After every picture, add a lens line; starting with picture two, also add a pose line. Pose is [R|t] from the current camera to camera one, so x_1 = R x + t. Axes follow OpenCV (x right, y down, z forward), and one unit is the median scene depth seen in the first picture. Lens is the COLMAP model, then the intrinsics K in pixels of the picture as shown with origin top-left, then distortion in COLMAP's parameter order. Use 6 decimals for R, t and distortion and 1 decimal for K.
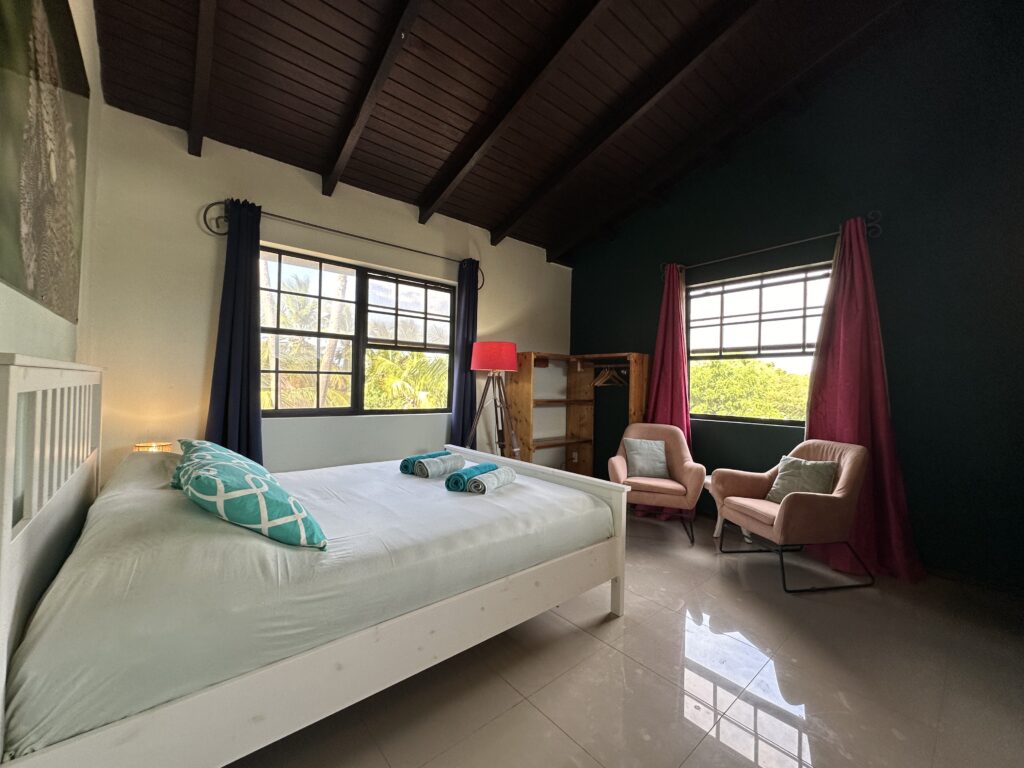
lens RADIAL K [[410.7, 0, 512.2], [0, 410.7, 382.1], [0, 0, 1]] dist [-0.002292, 0.000269]
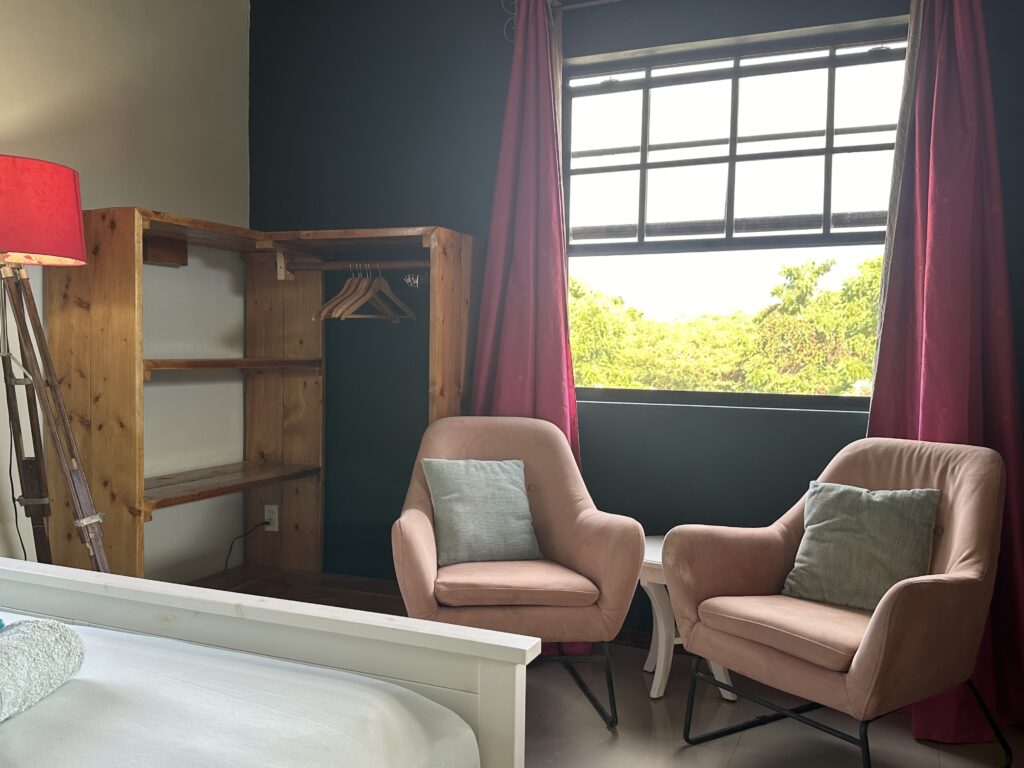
lens RADIAL K [[876.7, 0, 512.0], [0, 876.7, 384.0], [0, 0, 1]] dist [0.172879, -0.350077]
pose [[0.899885, -0.025152, 0.435402, 0.005782], [0.000789, 0.998428, 0.056046, 0.024501], [-0.436127, -0.050092, 0.898490, 0.252986]]
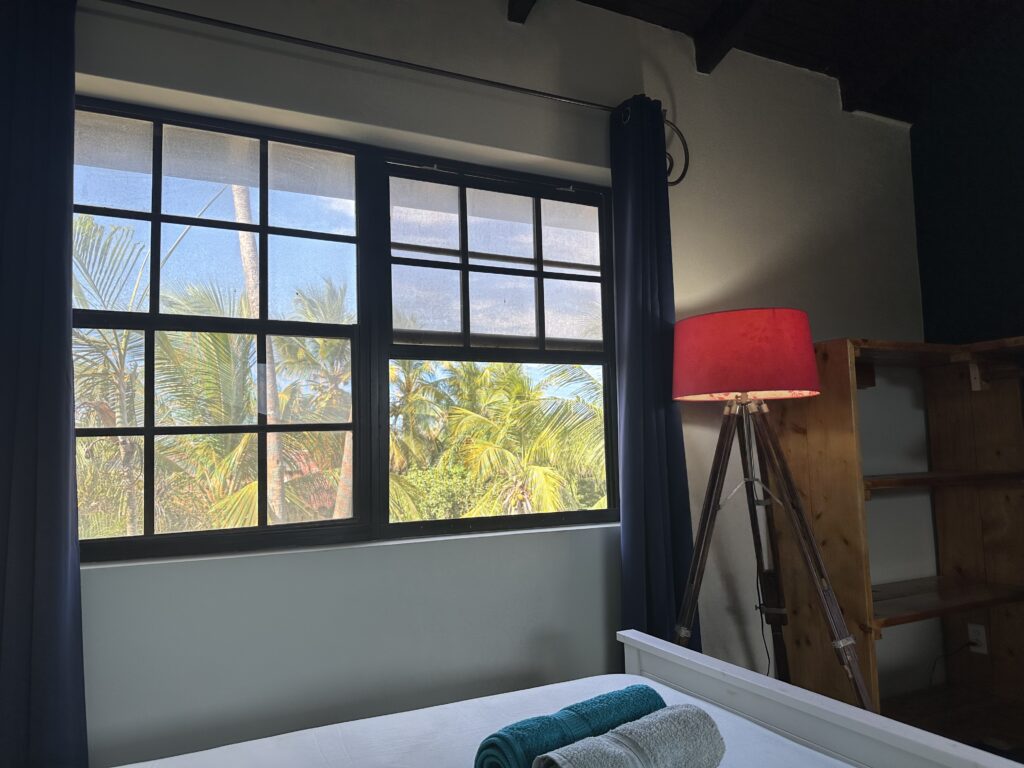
lens RADIAL K [[726.4, 0, 515.8], [0, 726.4, 387.6], [0, 0, 1]] dist [0.102144, -0.136838]
pose [[0.969374, -0.067520, -0.236123, -0.079976], [0.048372, 0.995122, -0.085974, 0.006878], [0.240776, 0.071919, 0.967912, 0.351152]]
